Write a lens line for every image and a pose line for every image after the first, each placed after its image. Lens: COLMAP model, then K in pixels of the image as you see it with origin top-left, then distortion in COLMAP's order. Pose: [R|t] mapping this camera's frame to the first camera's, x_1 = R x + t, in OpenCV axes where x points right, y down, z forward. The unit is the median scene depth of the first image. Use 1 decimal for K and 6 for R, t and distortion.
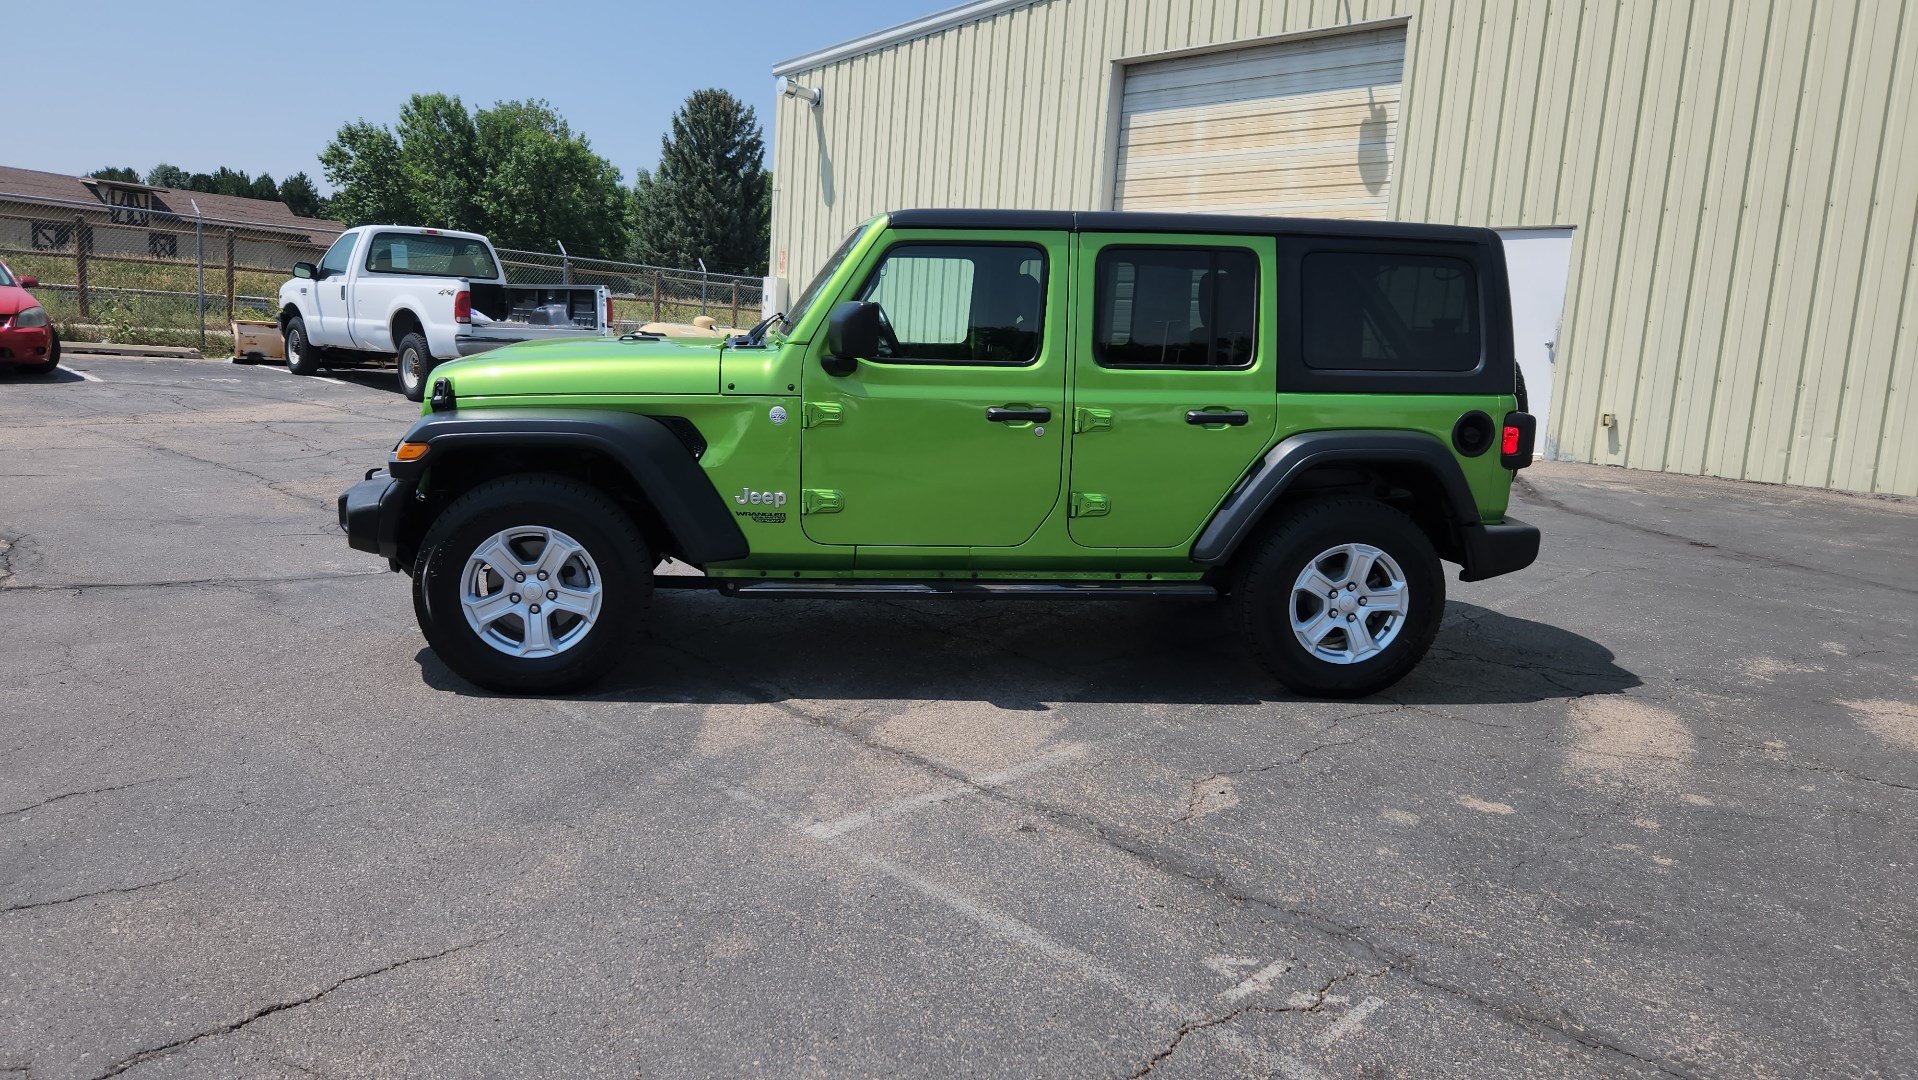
lens RADIAL K [[1288.5, 0, 931.5], [0, 1288.5, 524.0], [0, 0, 1]] dist [0.076796, -0.063873]
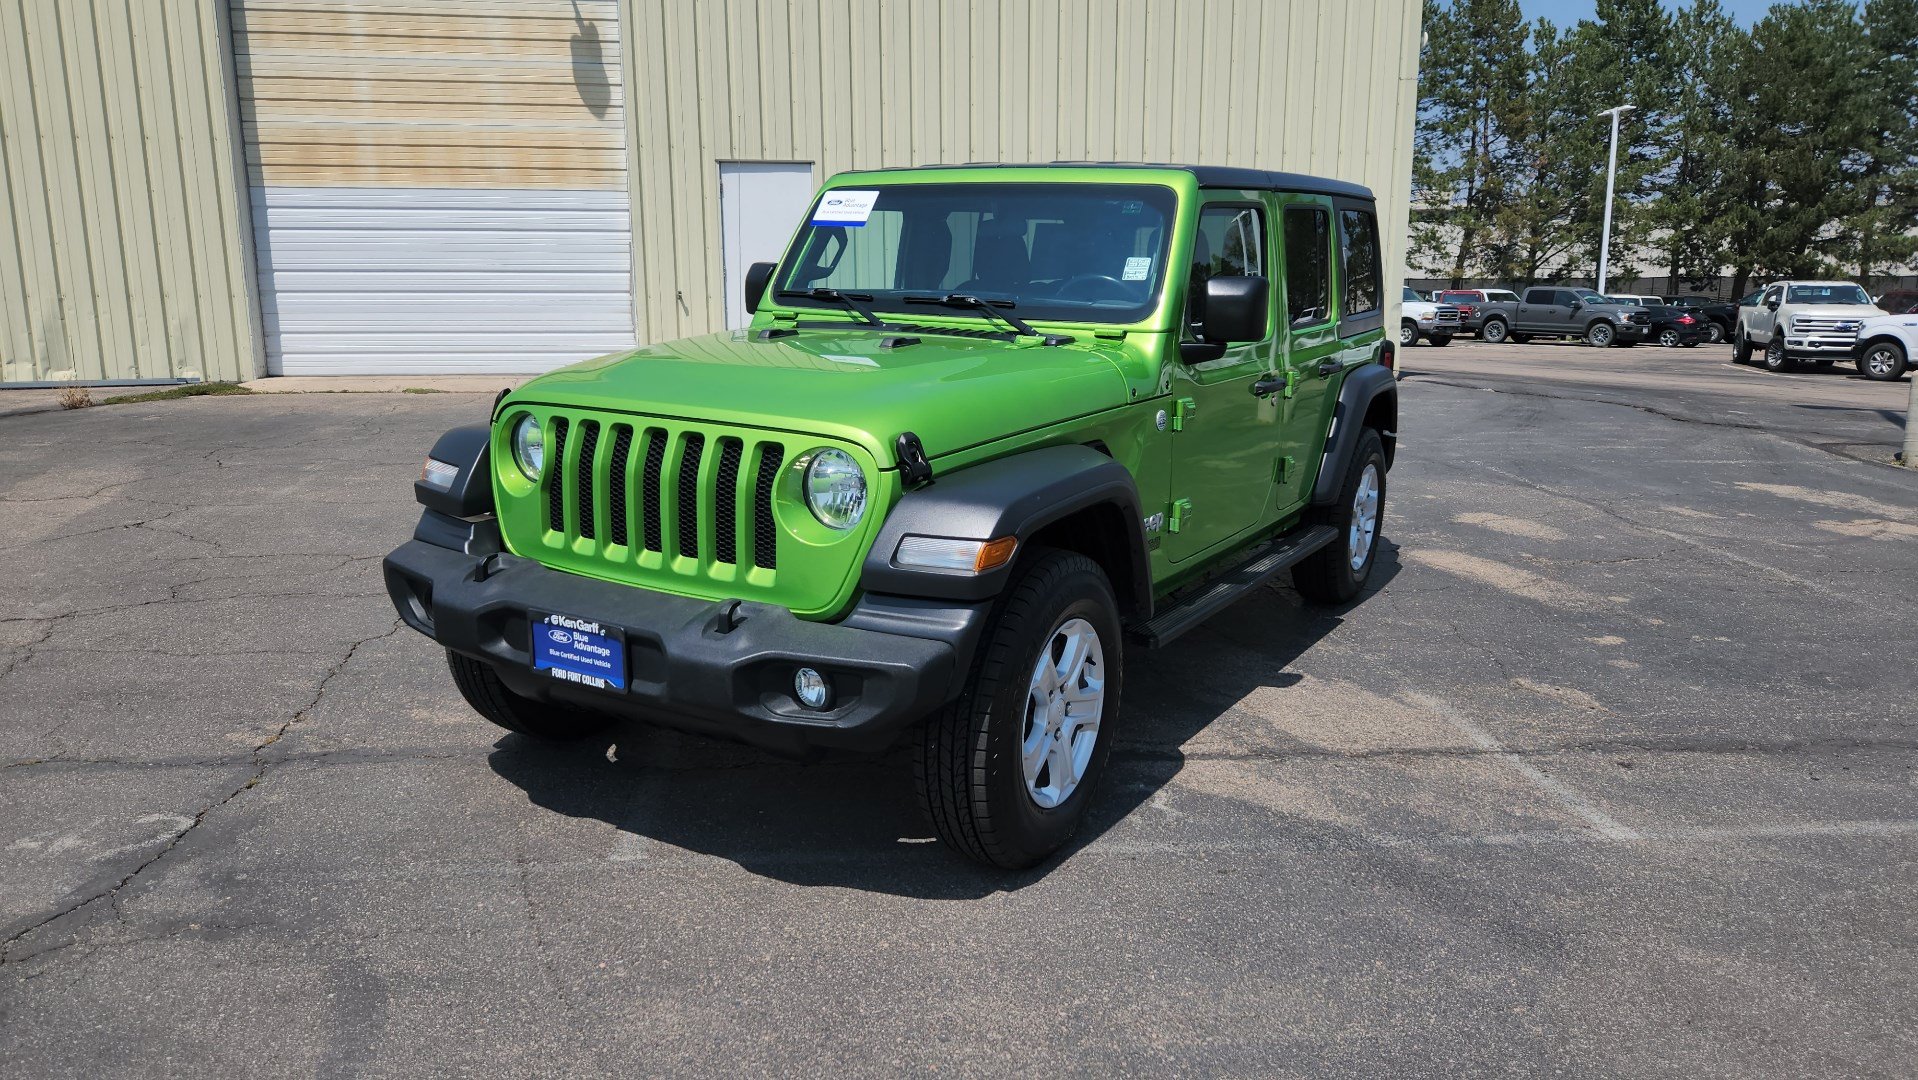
lens RADIAL K [[1296.5, 0, 952.6], [0, 1296.5, 537.1], [0, 0, 1]] dist [0.063850, -0.044396]
pose [[0.621225, -0.200786, 0.757472, -0.813891], [0.144651, 0.979388, 0.140977, -0.141827], [-0.770166, 0.021991, 0.637465, 0.556351]]
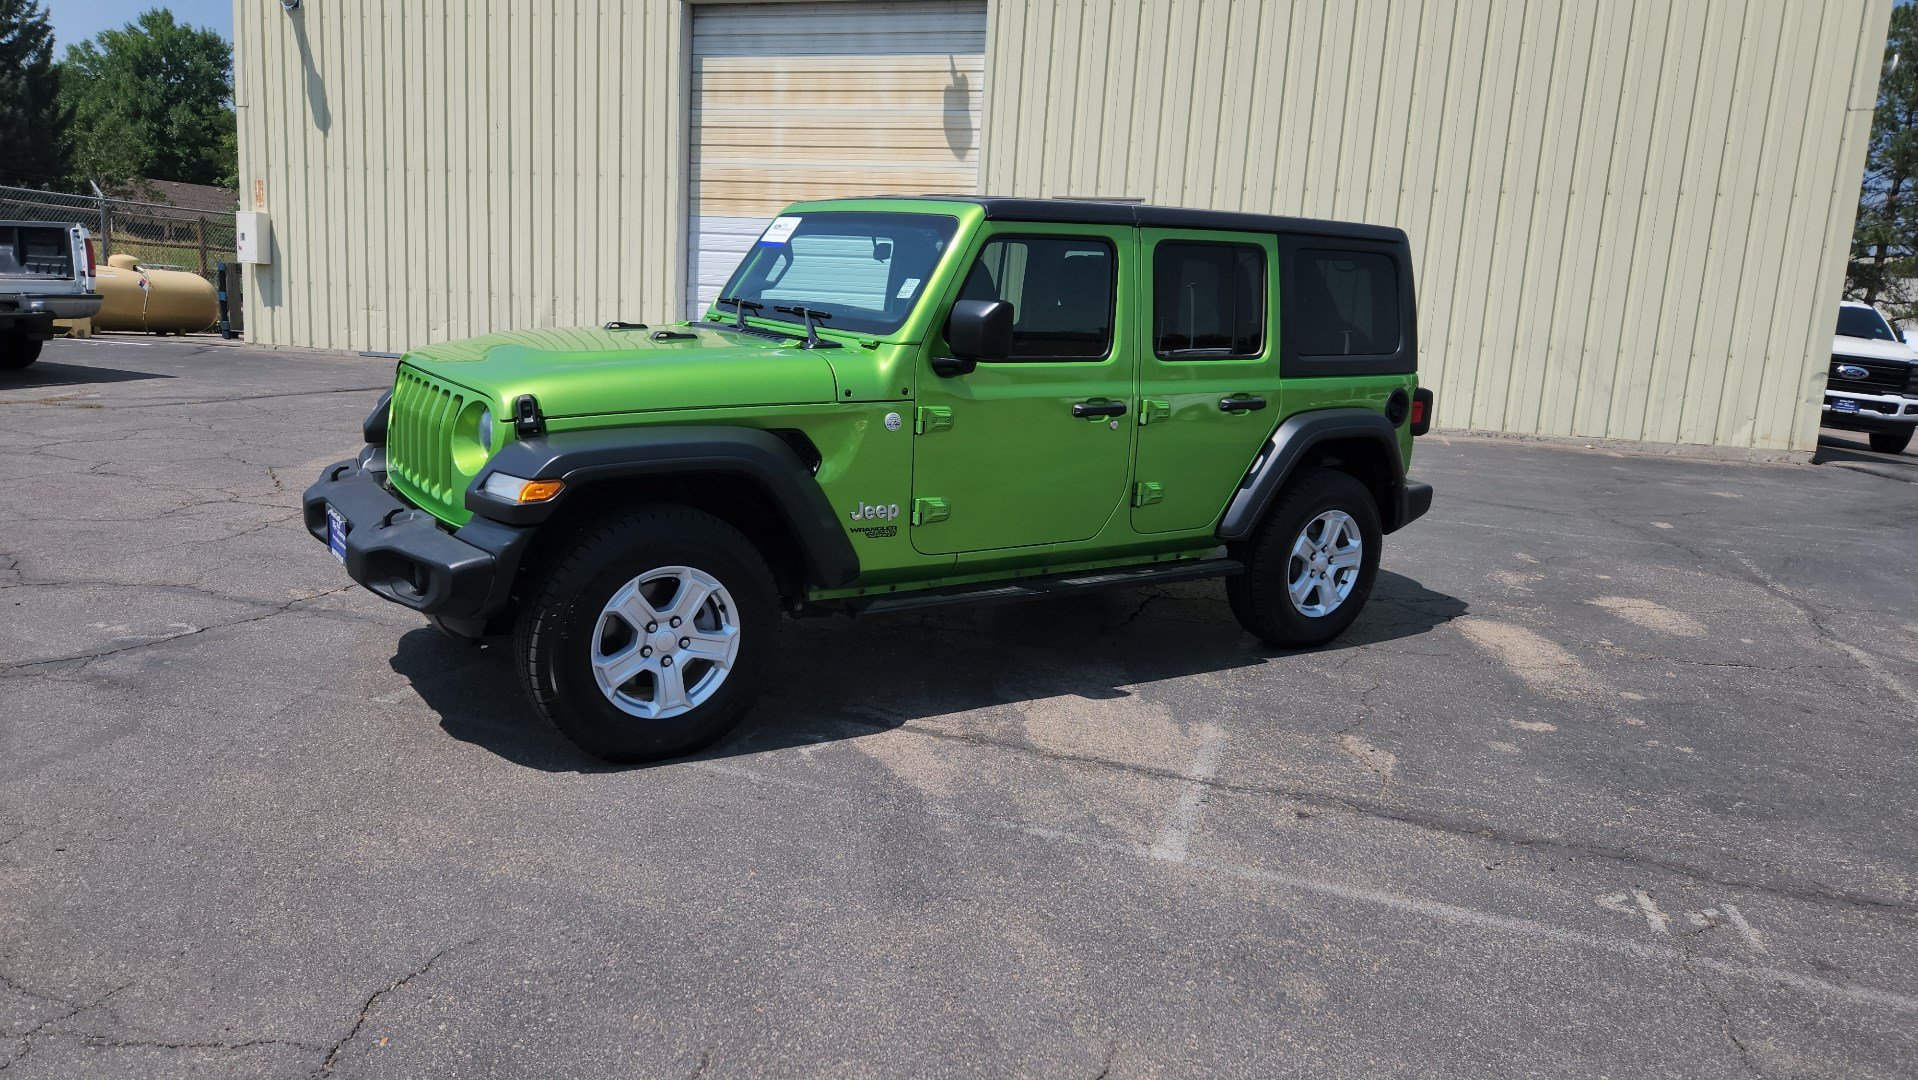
lens RADIAL K [[1289.6, 0, 931.5], [0, 1289.6, 541.8], [0, 0, 1]] dist [0.074665, -0.060184]
pose [[0.893742, -0.085828, 0.440293, -0.491925], [0.059072, 0.995496, 0.074146, -0.063104], [-0.444674, -0.040258, 0.894787, 0.148430]]
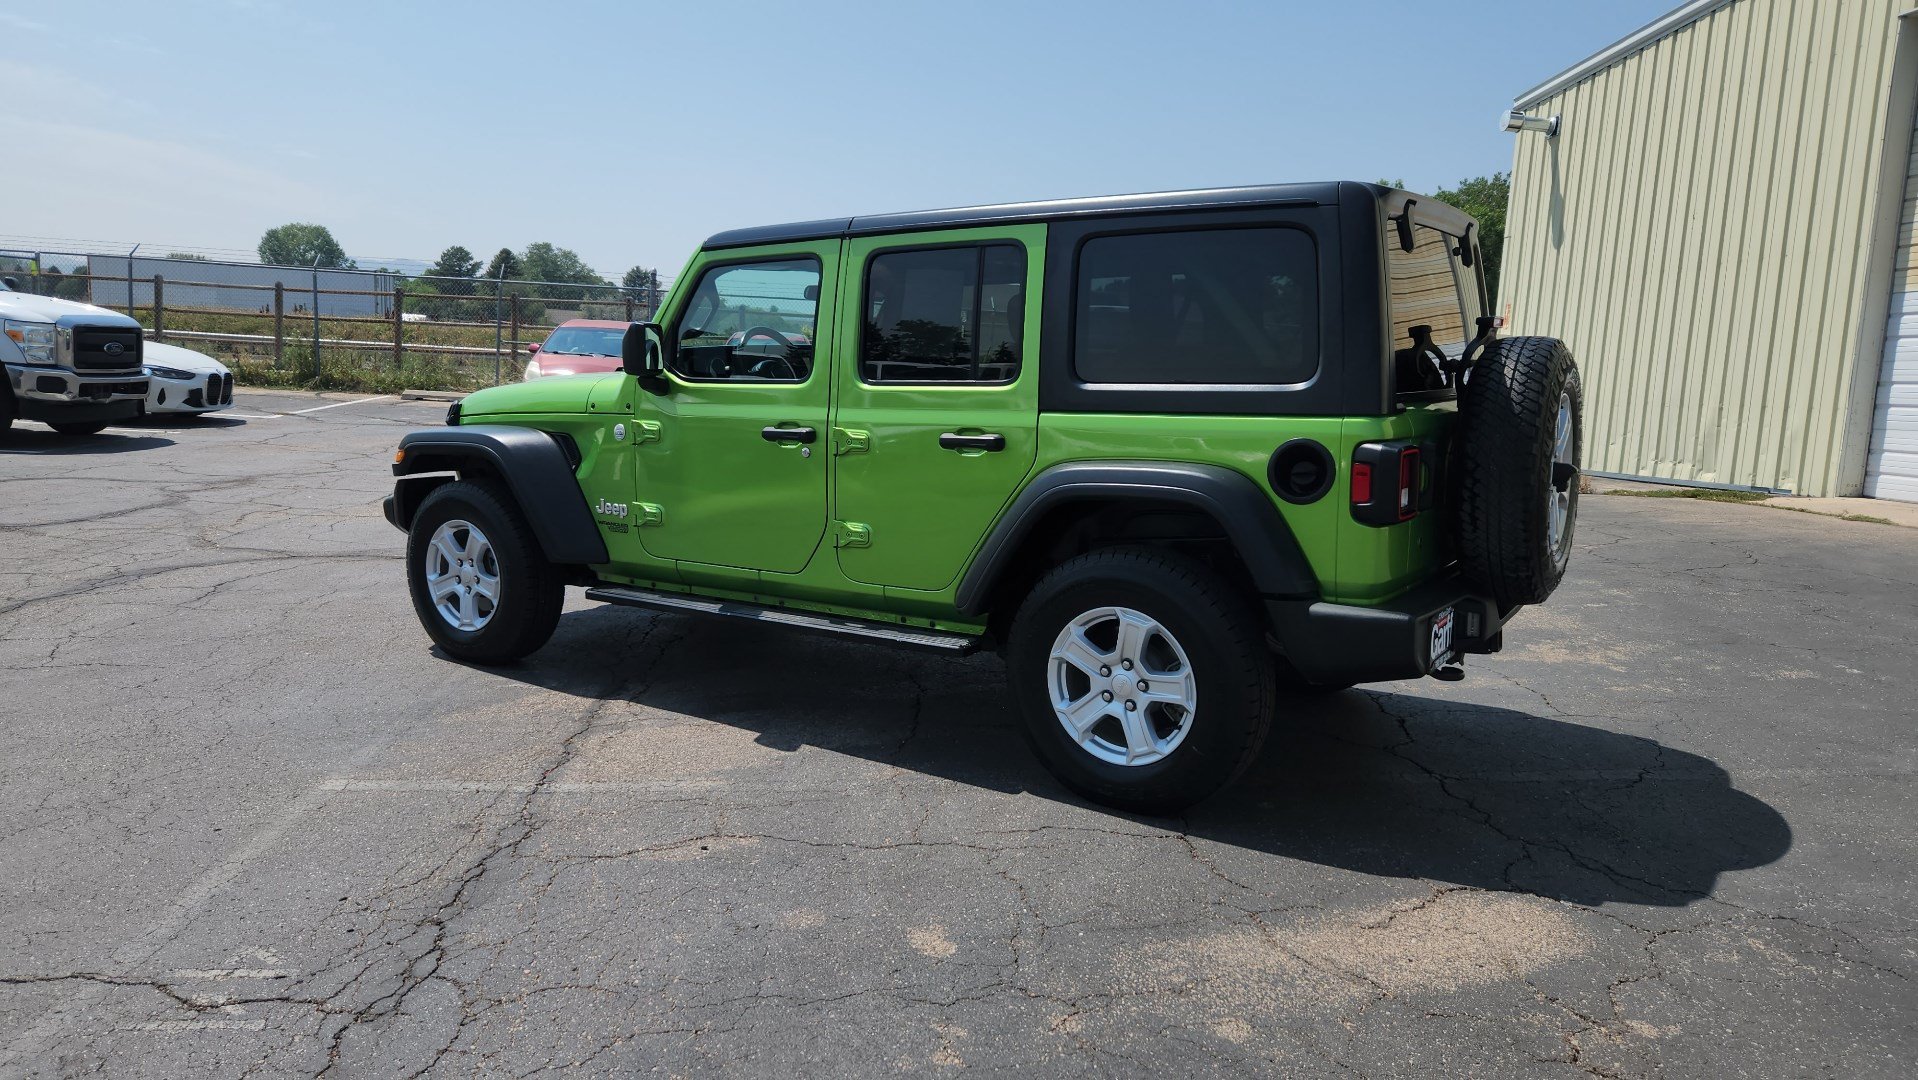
lens RADIAL K [[1287.0, 0, 935.0], [0, 1287.0, 541.0], [0, 0, 1]] dist [0.075207, -0.058104]
pose [[0.750373, 0.060997, -0.658194, 0.761244], [-0.094208, 0.995437, -0.015152, -0.002353], [0.654267, 0.073377, 0.752696, 0.354835]]
